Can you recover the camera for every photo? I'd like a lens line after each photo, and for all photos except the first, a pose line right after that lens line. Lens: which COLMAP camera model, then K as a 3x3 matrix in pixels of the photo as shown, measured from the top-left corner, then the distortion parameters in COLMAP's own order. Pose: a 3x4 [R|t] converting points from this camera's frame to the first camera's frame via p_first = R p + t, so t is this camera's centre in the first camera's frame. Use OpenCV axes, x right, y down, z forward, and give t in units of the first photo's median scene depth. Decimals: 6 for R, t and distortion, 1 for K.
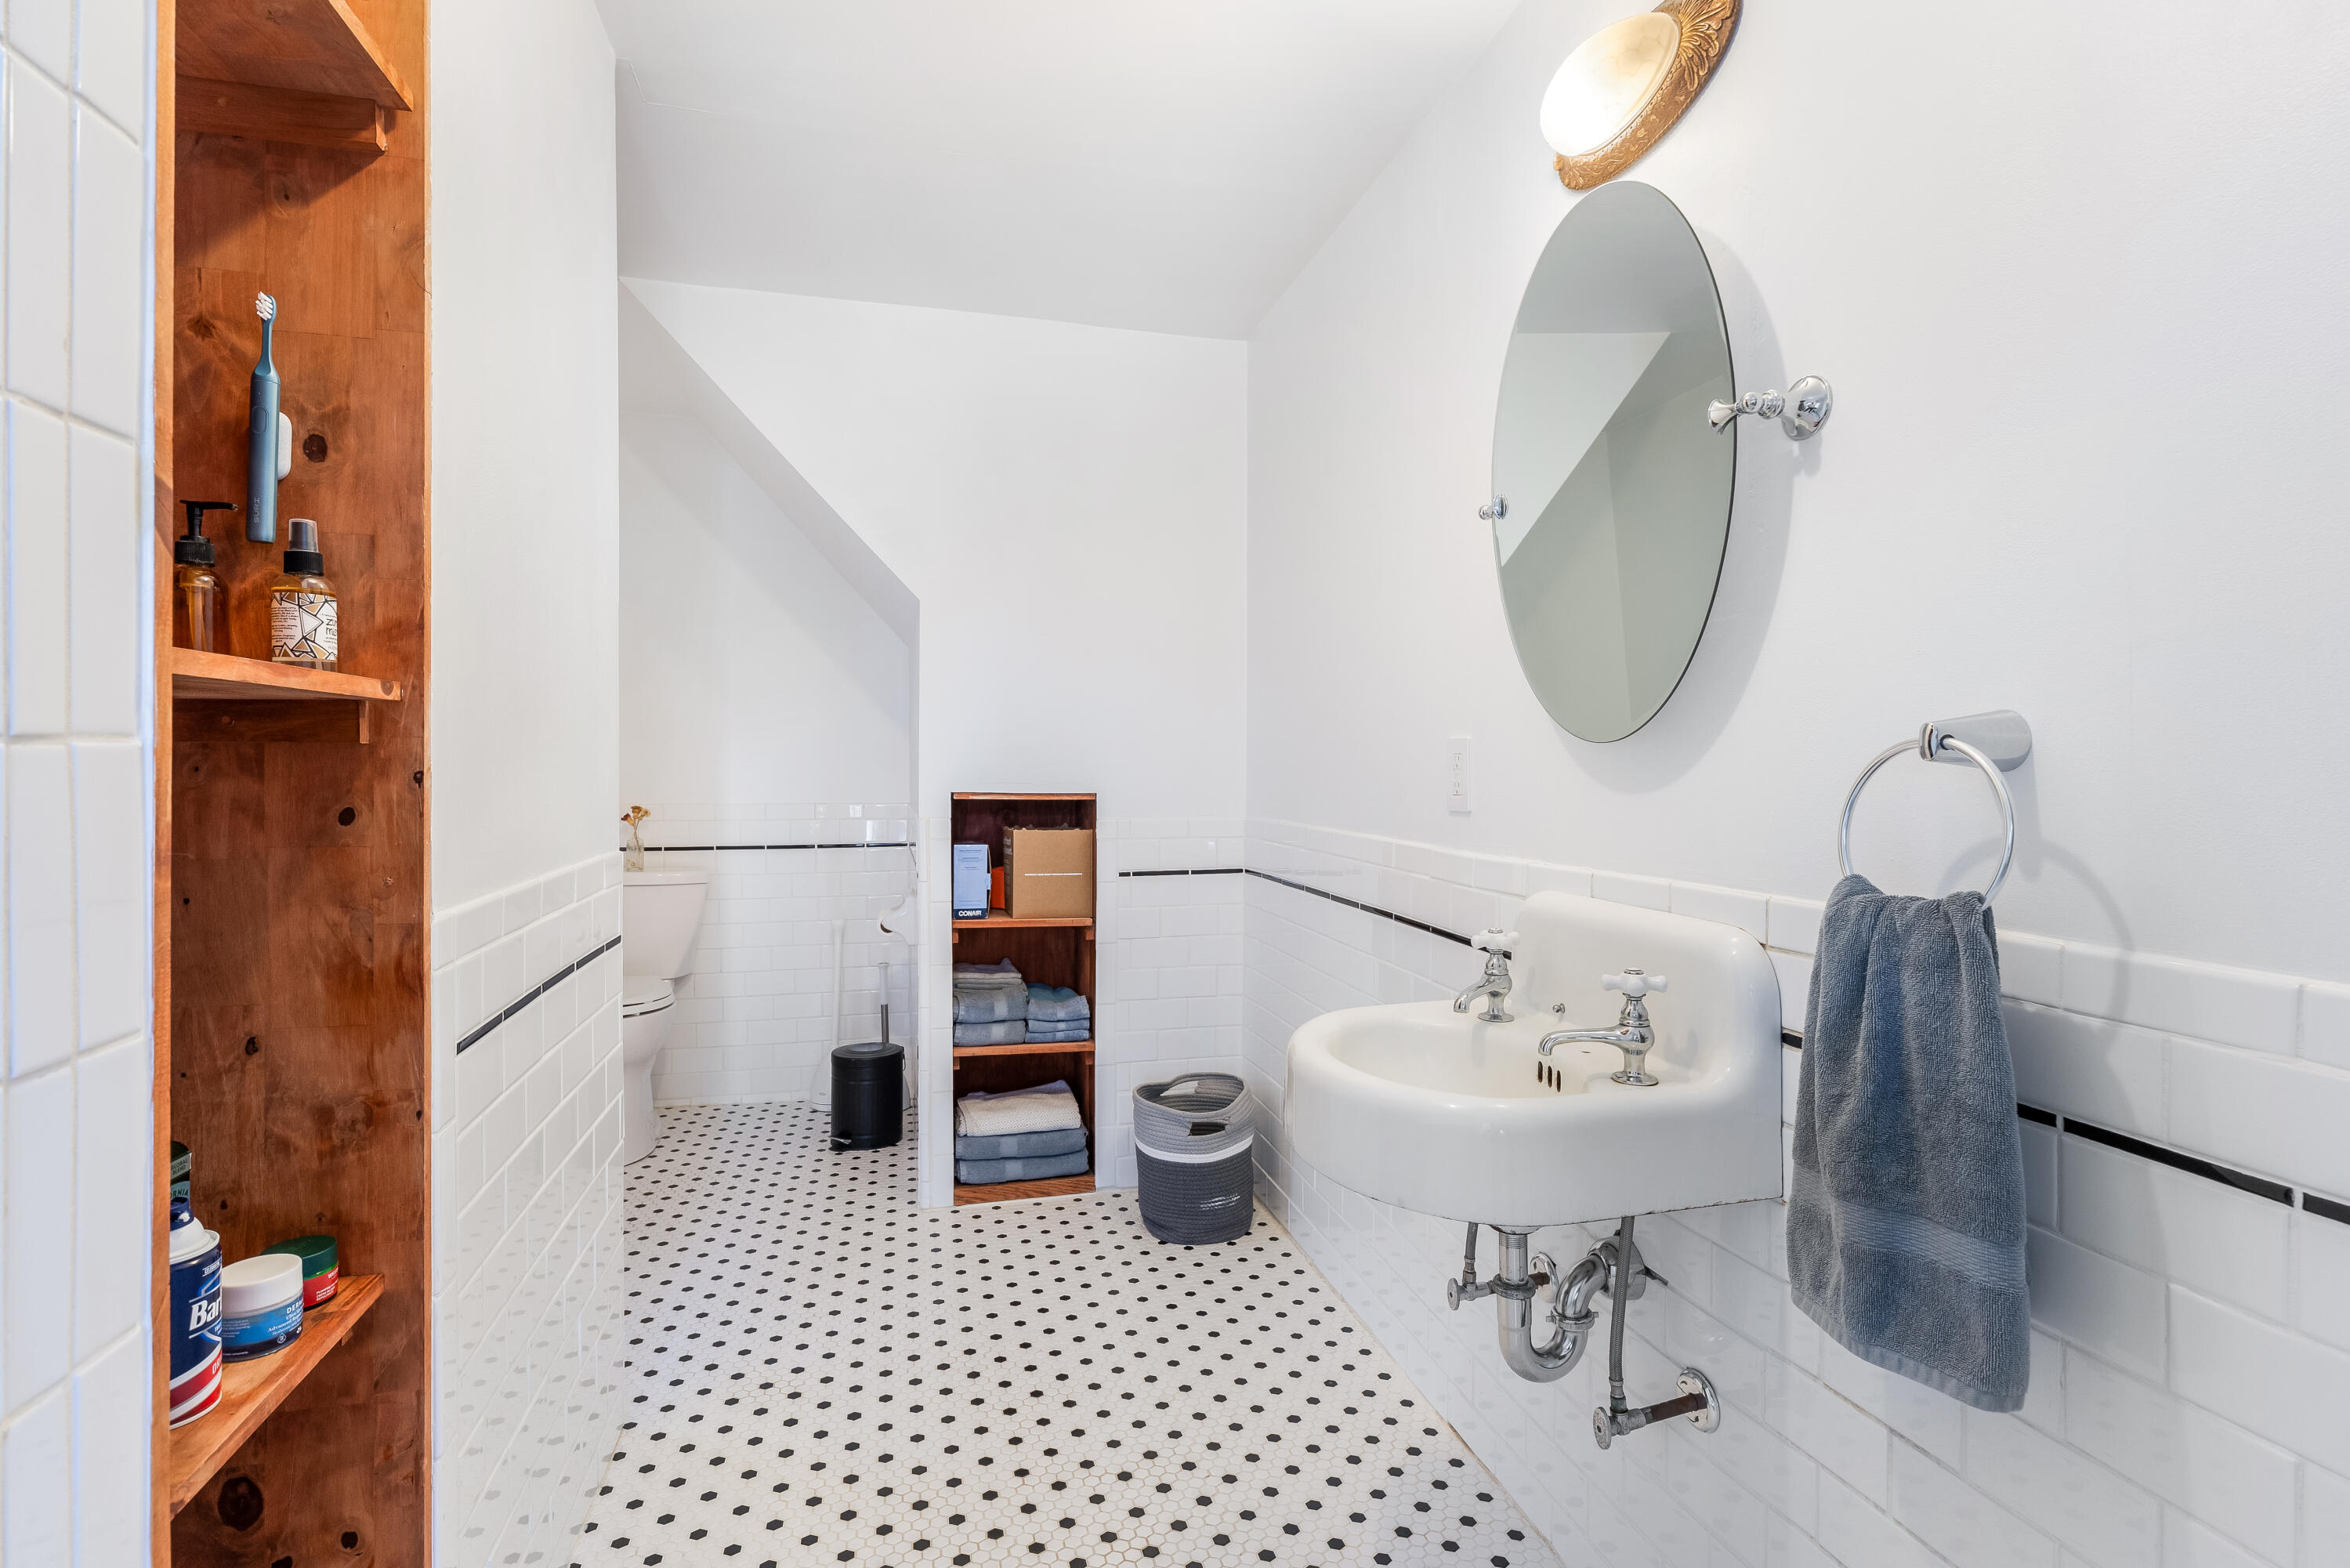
lens RADIAL K [[1146.0, 0, 1182.6], [0, 1146.0, 770.5], [0, 0, 1]] dist [0.000063, -0.002036]
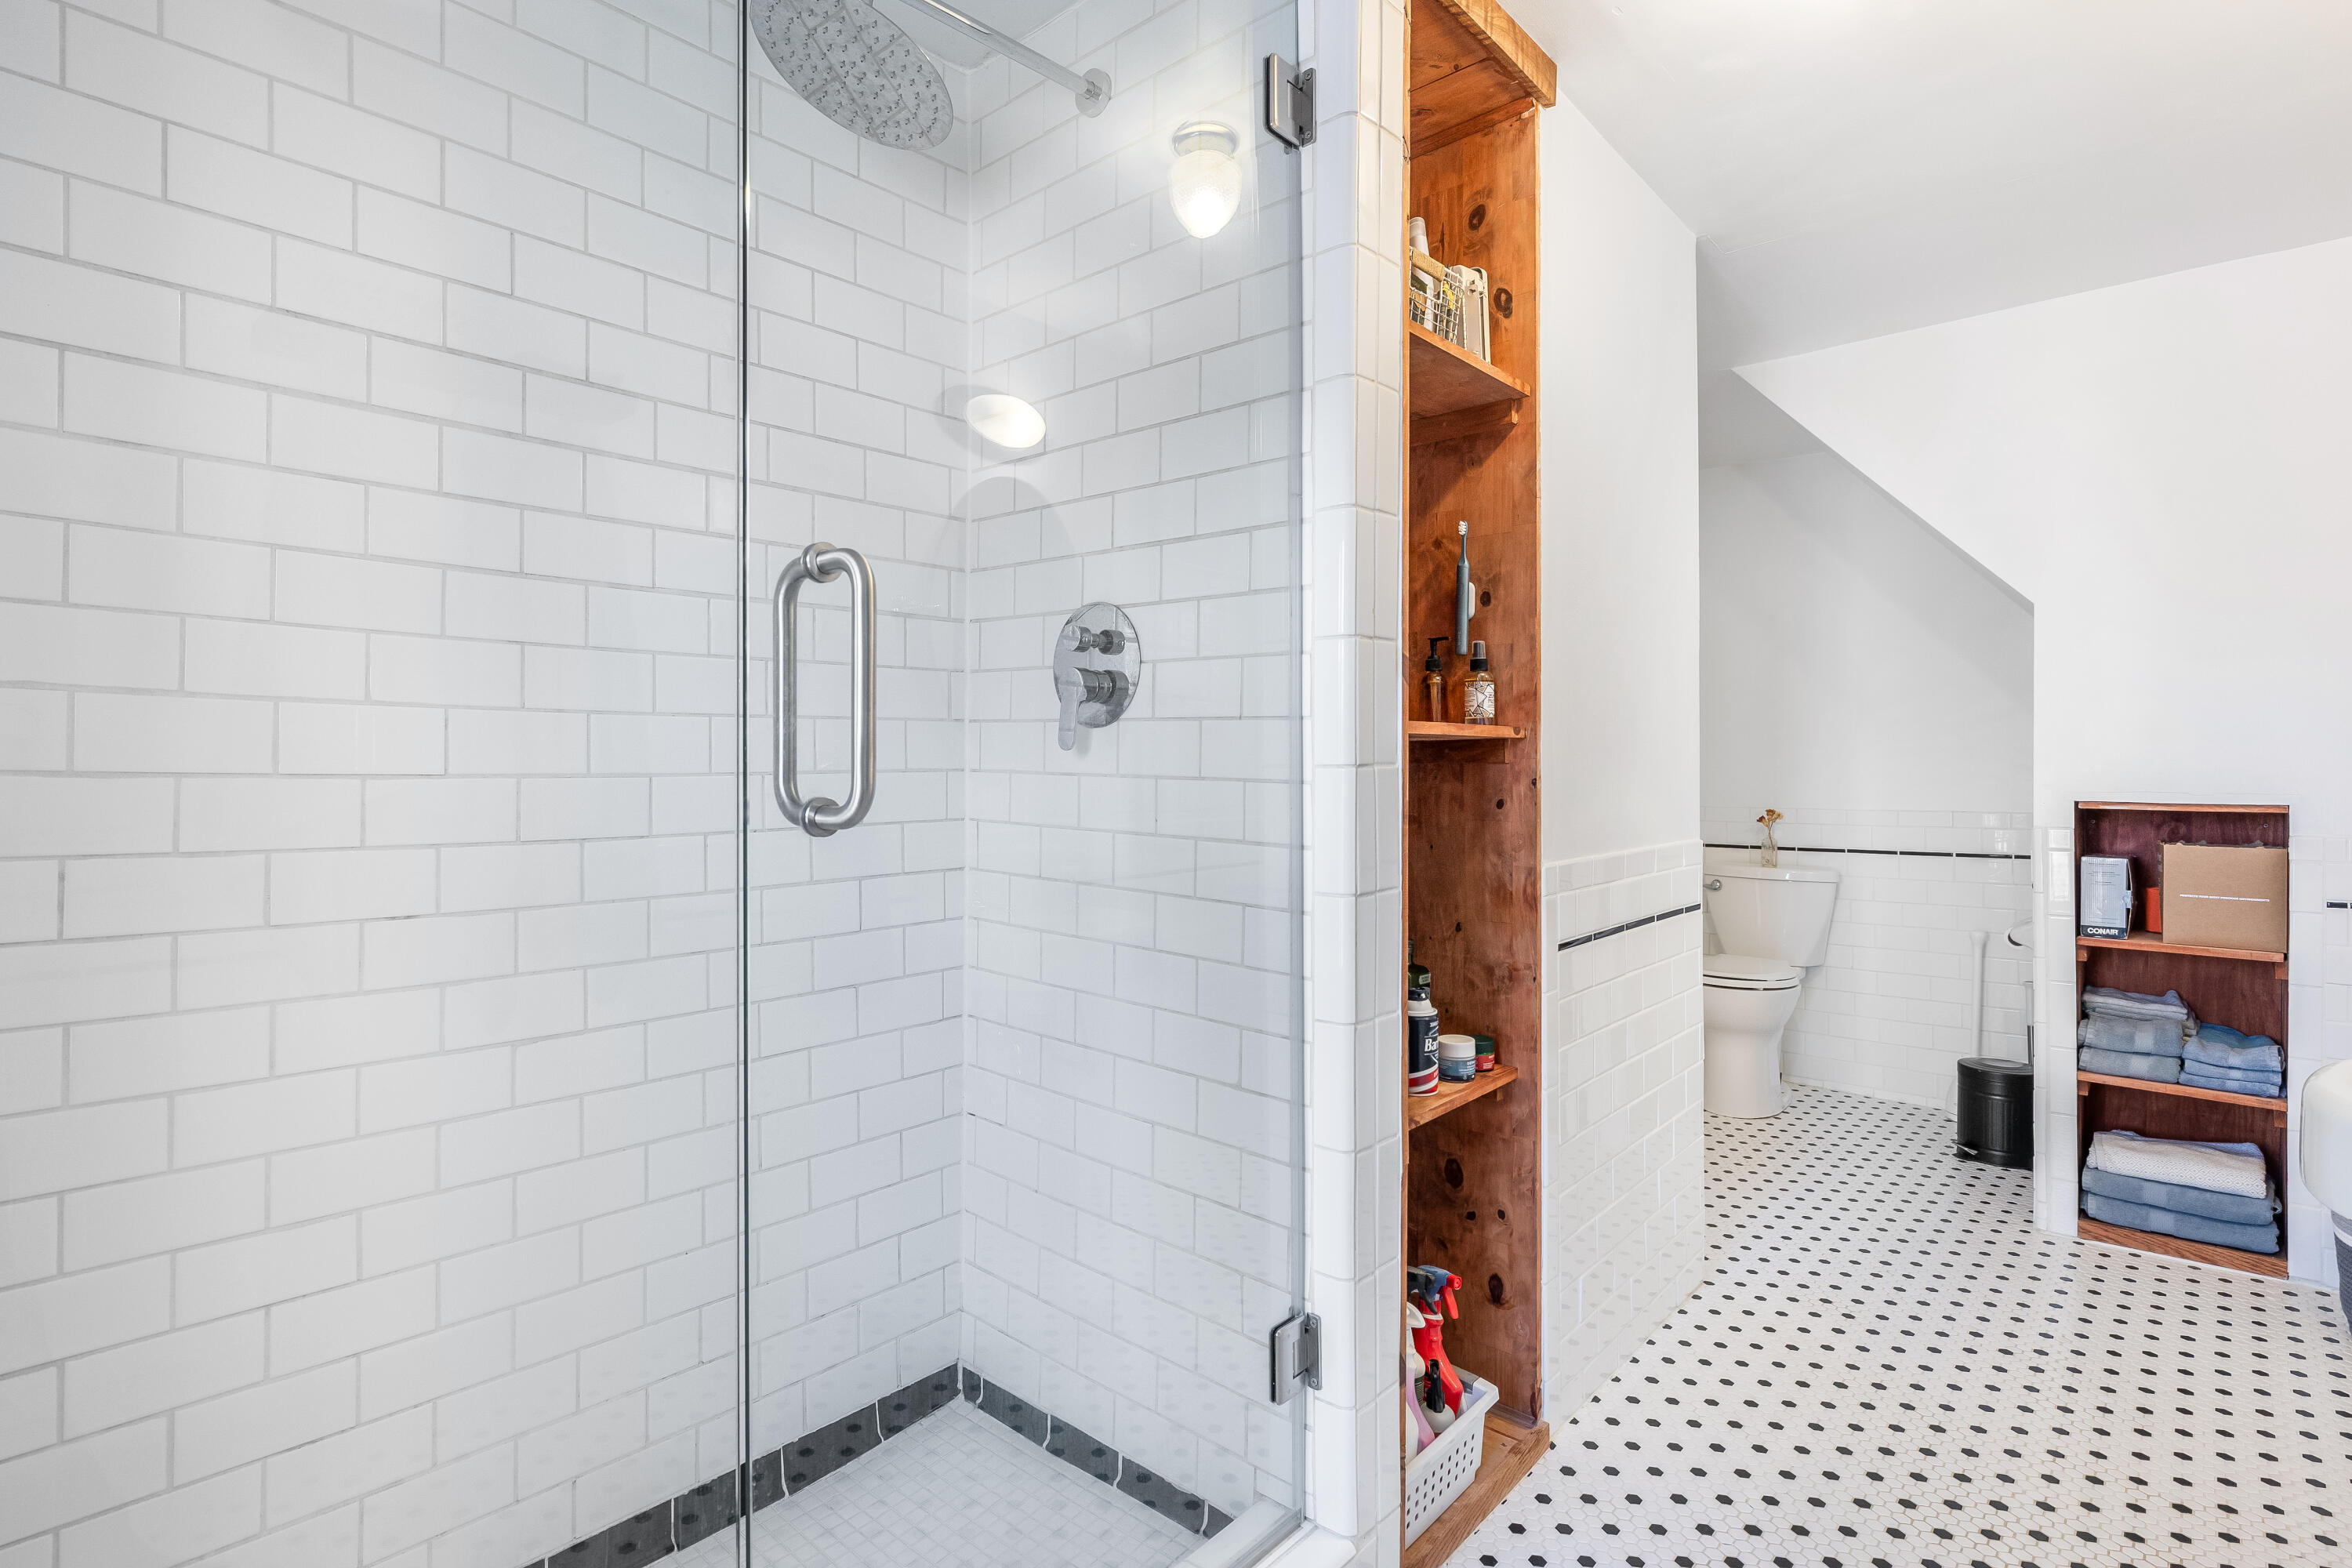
lens RADIAL K [[1147.0, 0, 1178.1], [0, 1147.0, 776.3], [0, 0, 1]] dist [0.000063, -0.002036]
pose [[0.559960, -0.001218, -0.828519, 0.423305], [-0.000412, 0.999998, -0.001748, 0.000485], [0.828519, 0.001321, 0.559959, -0.372482]]
